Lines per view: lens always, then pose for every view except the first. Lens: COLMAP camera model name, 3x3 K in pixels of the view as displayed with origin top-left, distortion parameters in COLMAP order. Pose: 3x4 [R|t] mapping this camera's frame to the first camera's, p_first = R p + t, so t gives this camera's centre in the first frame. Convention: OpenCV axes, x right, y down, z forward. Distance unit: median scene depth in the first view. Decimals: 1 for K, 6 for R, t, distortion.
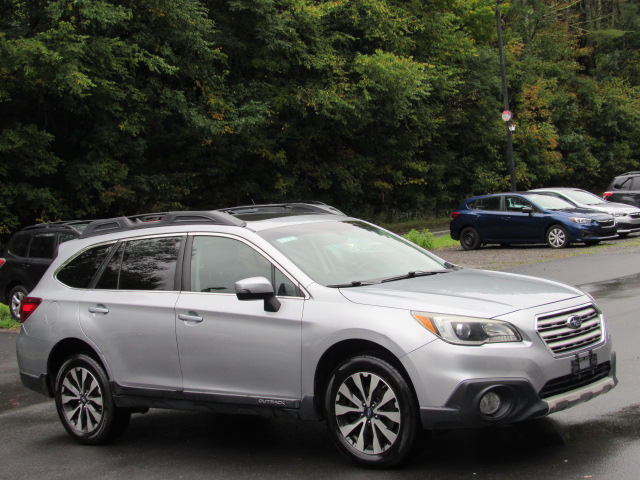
lens RADIAL K [[1186.2, 0, 318.4], [0, 1186.2, 242.3], [0, 0, 1]] dist [-0.146664, 0.000000]
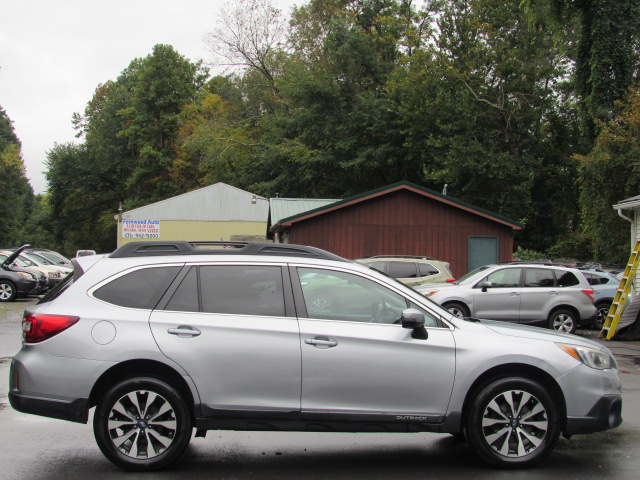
lens RADIAL K [[1186.2, 0, 309.8], [0, 1186.2, 239.9], [0, 0, 1]] dist [-0.146664, 0.000000]
pose [[0.714529, 0.114868, 0.690111, -0.917420], [-0.061896, 0.992940, -0.101187, 0.085403], [-0.696862, 0.029585, 0.716594, 0.244595]]
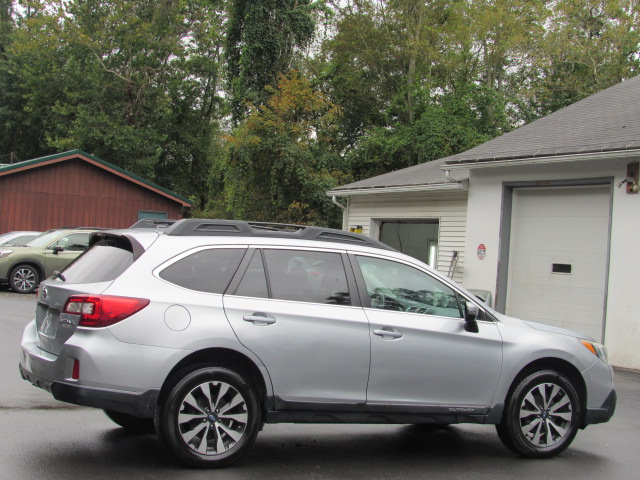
lens RADIAL K [[1186.2, 0, 315.7], [0, 1186.2, 244.2], [0, 0, 1]] dist [-0.146664, 0.000000]
pose [[0.400924, 0.124654, 0.907591, -1.165599], [-0.080357, 0.991666, -0.100704, 0.101963], [-0.912580, -0.032557, 0.407599, 0.664293]]
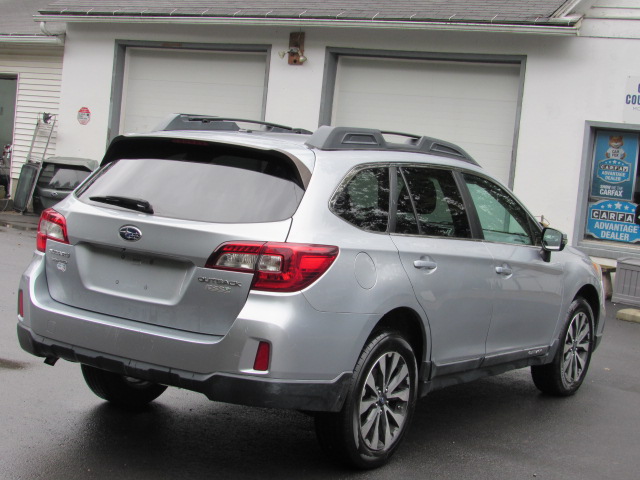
lens RADIAL K [[1186.2, 0, 320.0], [0, 1186.2, 239.7], [0, 0, 1]] dist [-0.146664, 0.000000]
pose [[-0.146185, 0.001464, 0.989256, -0.996715], [-0.060282, 0.998127, -0.010386, 0.061805], [-0.987419, -0.061152, -0.145823, 1.329583]]
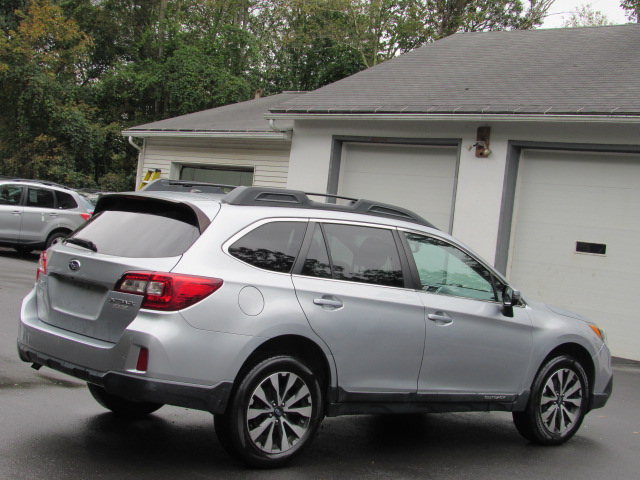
lens RADIAL K [[1186.2, 0, 310.0], [0, 1186.2, 243.9], [0, 0, 1]] dist [-0.146664, 0.000000]
pose [[0.149991, 0.085218, 0.985008, -1.163515], [-0.102185, 0.992279, -0.070288, 0.087527], [-0.983393, -0.090110, 0.157541, 1.008982]]
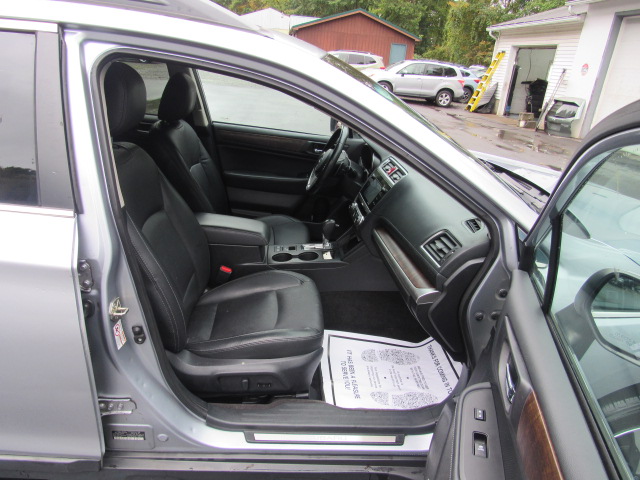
lens RADIAL K [[458.2, 0, 313.5], [0, 458.2, 240.5], [0, 0, 1]] dist [-0.036527, 0.028871]
pose [[0.706382, -0.125127, 0.696683, -0.172154], [-0.129372, 0.944849, 0.300872, 0.002185], [-0.695908, -0.302662, 0.651236, 0.934867]]
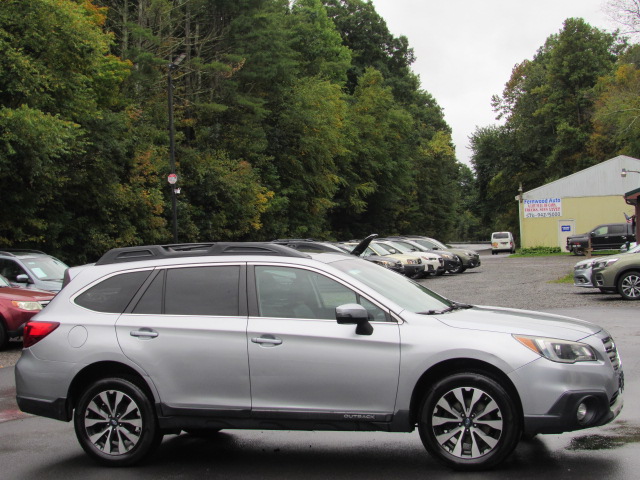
lens RADIAL K [[1186.2, 0, 314.3], [0, 1186.2, 241.4], [0, 0, 1]] dist [-0.146664, 0.000000]
pose [[0.926170, 0.054431, 0.373157, -0.499796], [-0.032897, 0.997418, -0.063838, 0.043351], [-0.375669, 0.046849, 0.925569, -0.015866]]
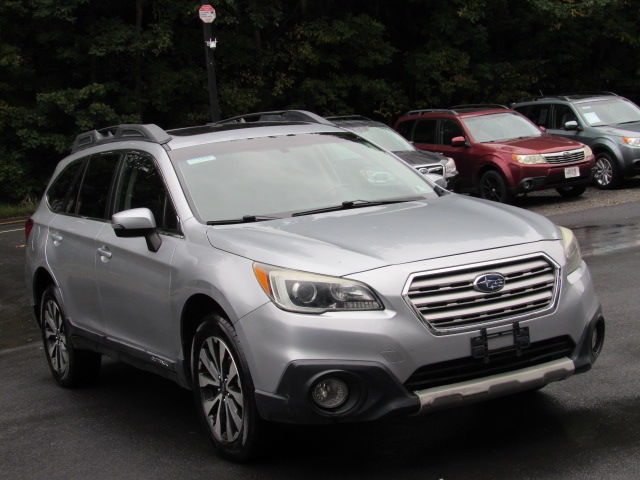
lens RADIAL K [[1186.2, 0, 317.8], [0, 1186.2, 237.9], [0, 0, 1]] dist [-0.146664, 0.000000]
pose [[0.935939, 0.022917, -0.351415, 0.347301], [0.009648, 0.995837, 0.090639, -0.022680], [0.352029, -0.088223, 0.931822, 0.286536]]
